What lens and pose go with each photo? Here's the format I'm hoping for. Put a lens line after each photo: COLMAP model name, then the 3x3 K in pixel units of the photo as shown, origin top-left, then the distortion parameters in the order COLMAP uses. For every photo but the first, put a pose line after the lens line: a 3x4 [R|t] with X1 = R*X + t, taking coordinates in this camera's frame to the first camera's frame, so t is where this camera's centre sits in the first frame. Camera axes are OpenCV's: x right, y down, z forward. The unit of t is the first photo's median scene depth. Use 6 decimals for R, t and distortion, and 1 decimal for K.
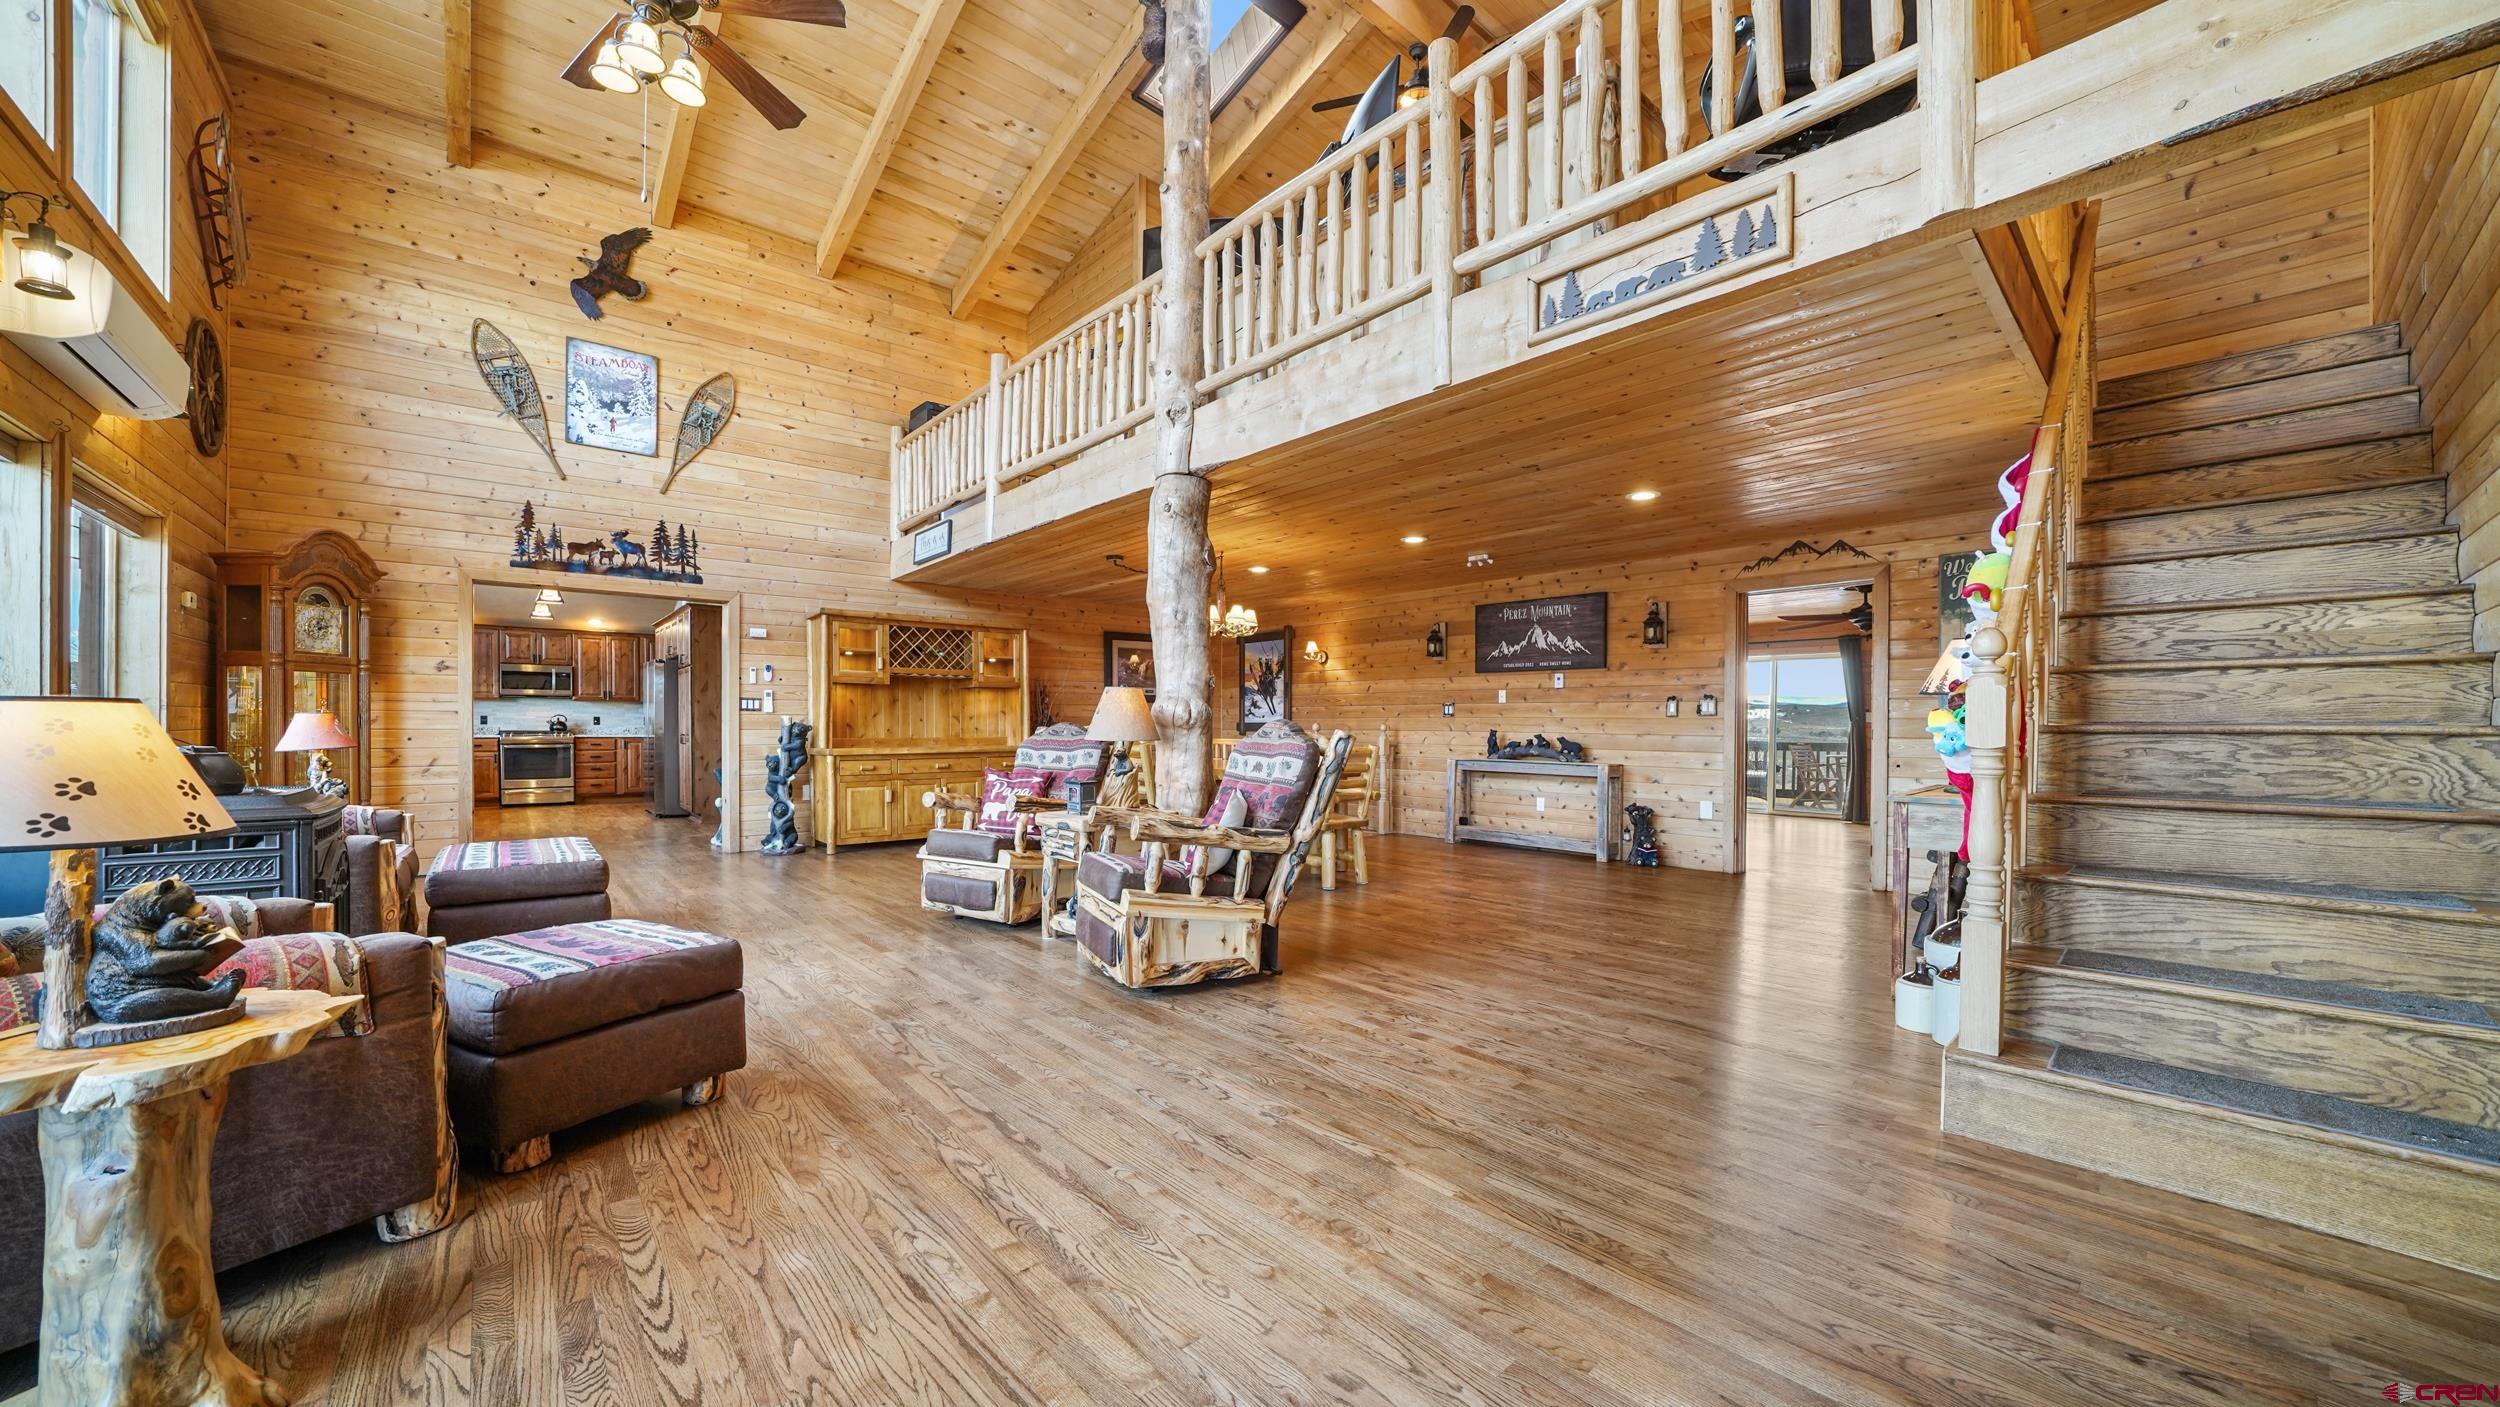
lens RADIAL K [[874.2, 0, 1246.9], [0, 874.2, 742.0], [0, 0, 1]] dist [-0.019461, -0.000008]
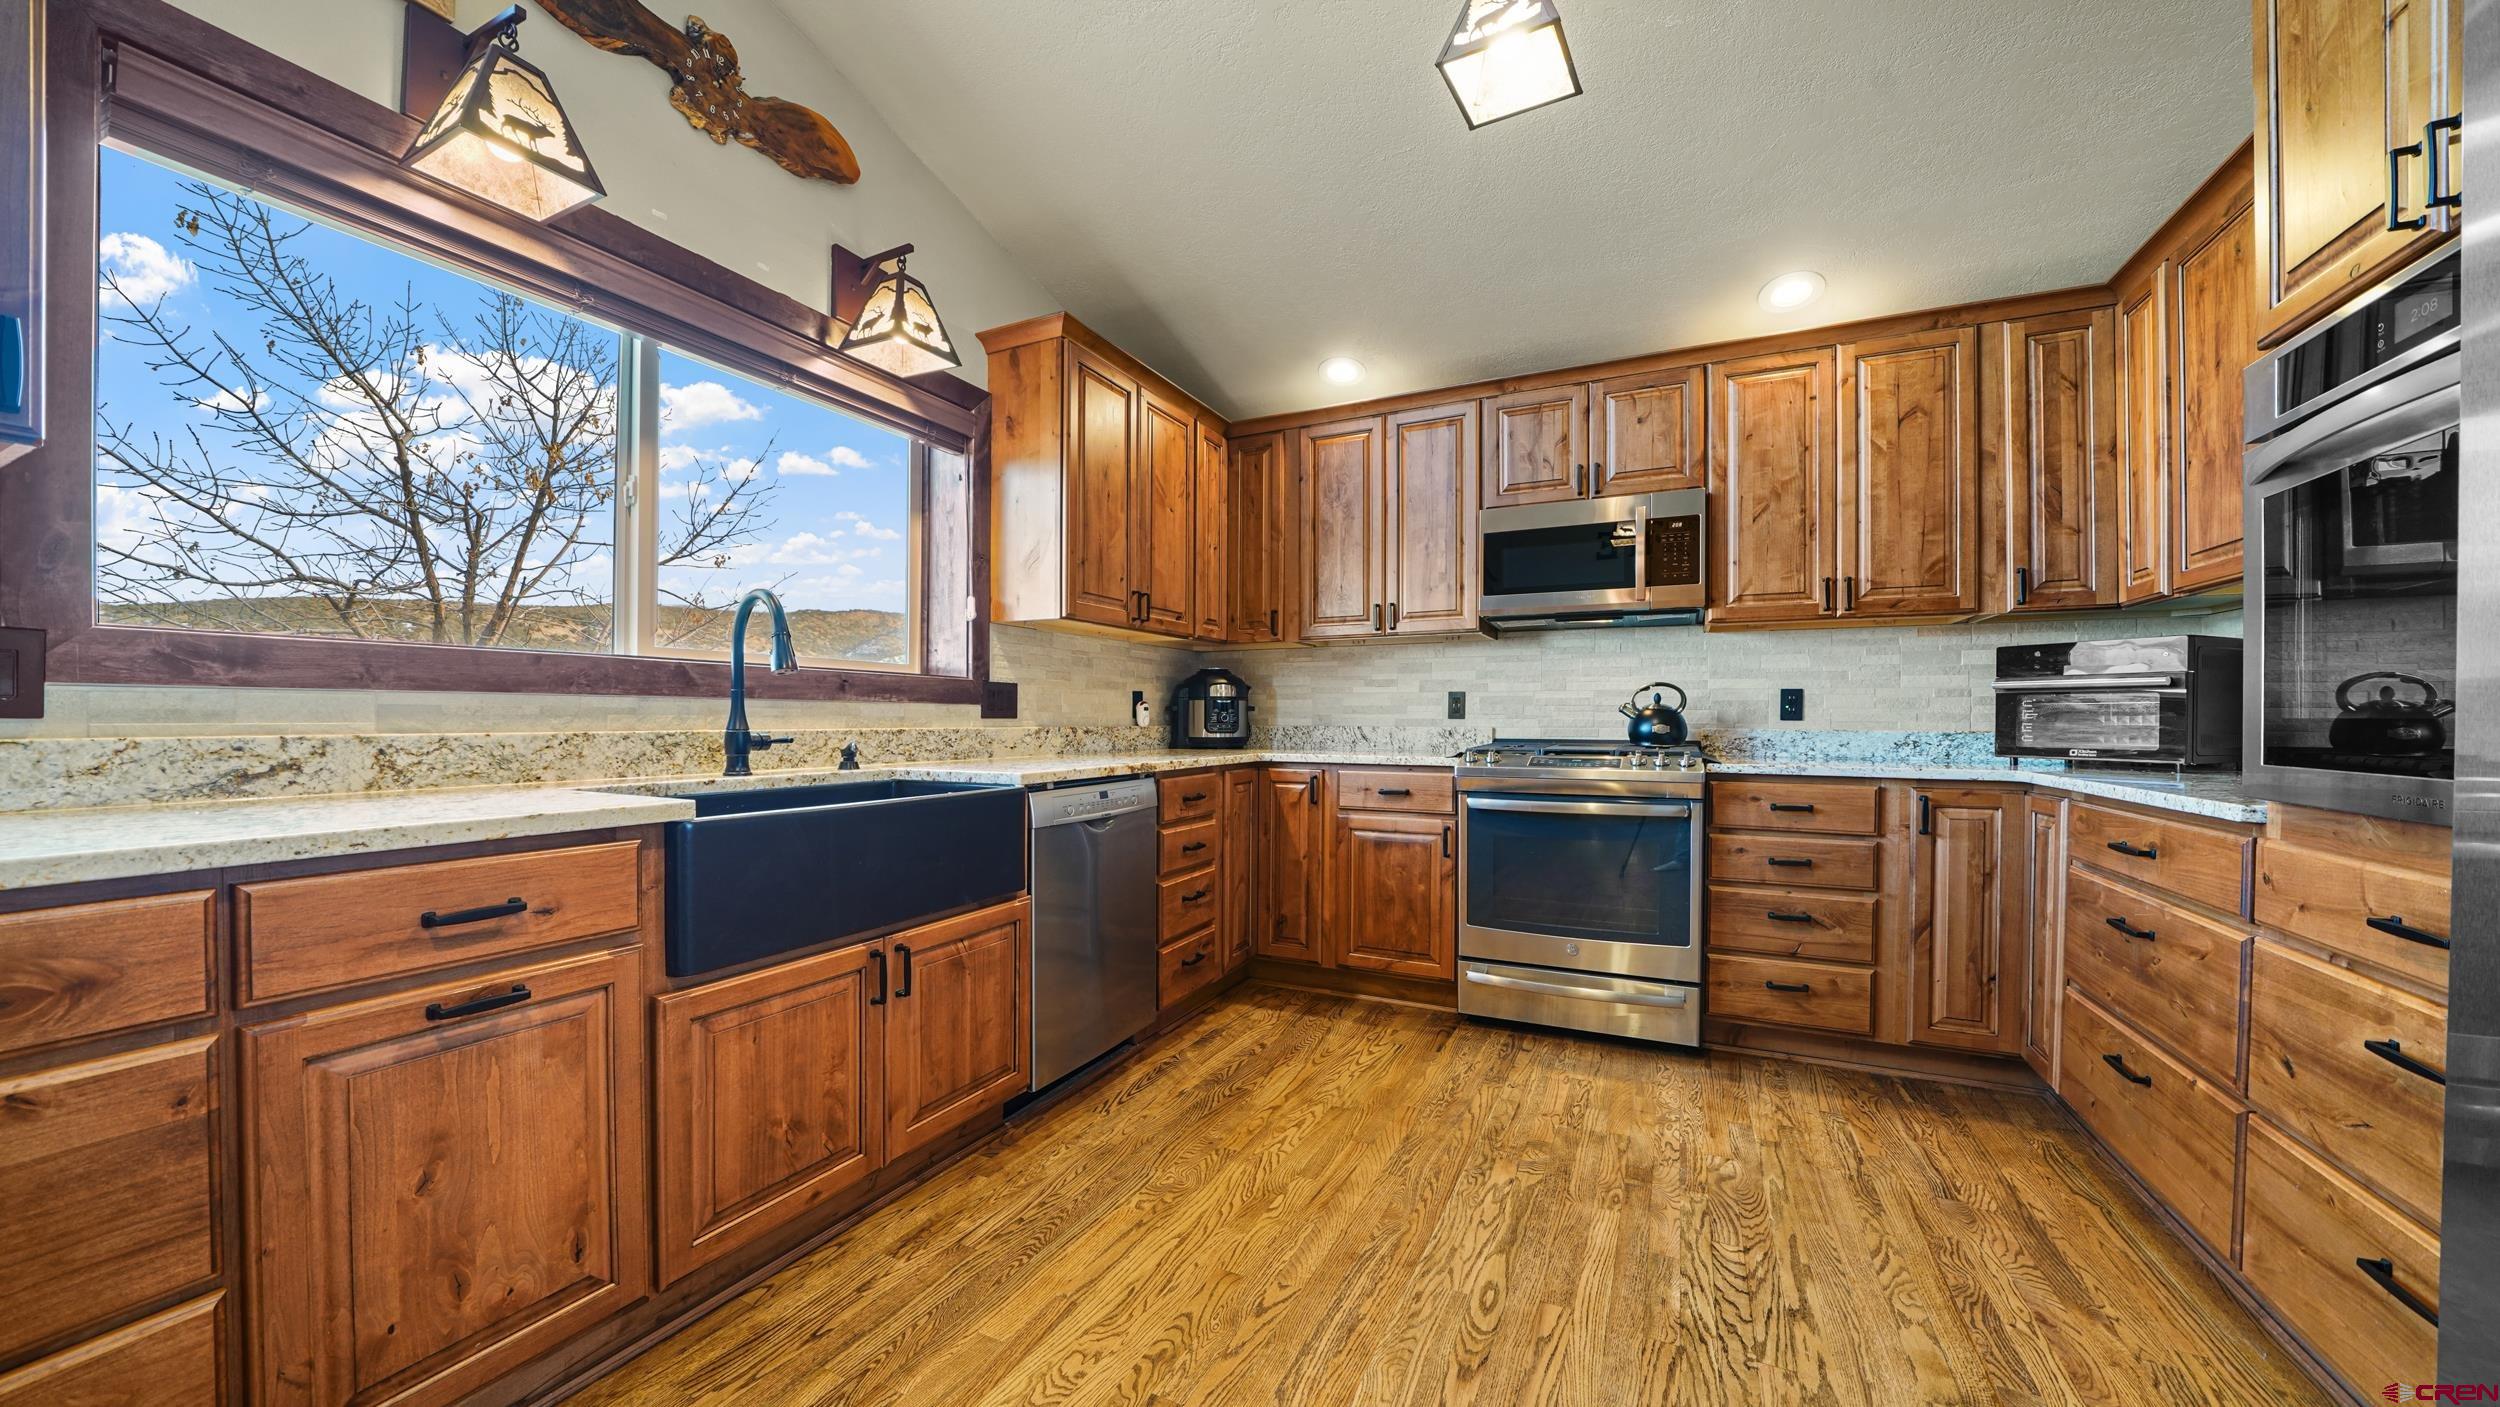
lens RADIAL K [[881.3, 0, 1247.8], [0, 881.3, 718.4], [0, 0, 1]] dist [-0.016951, 0.000053]
pose [[0.376794, 0.001728, -0.926295, -0.589806], [-0.016787, 0.999847, -0.004964, -0.017040], [0.926145, 0.017420, 0.376766, 0.774974]]
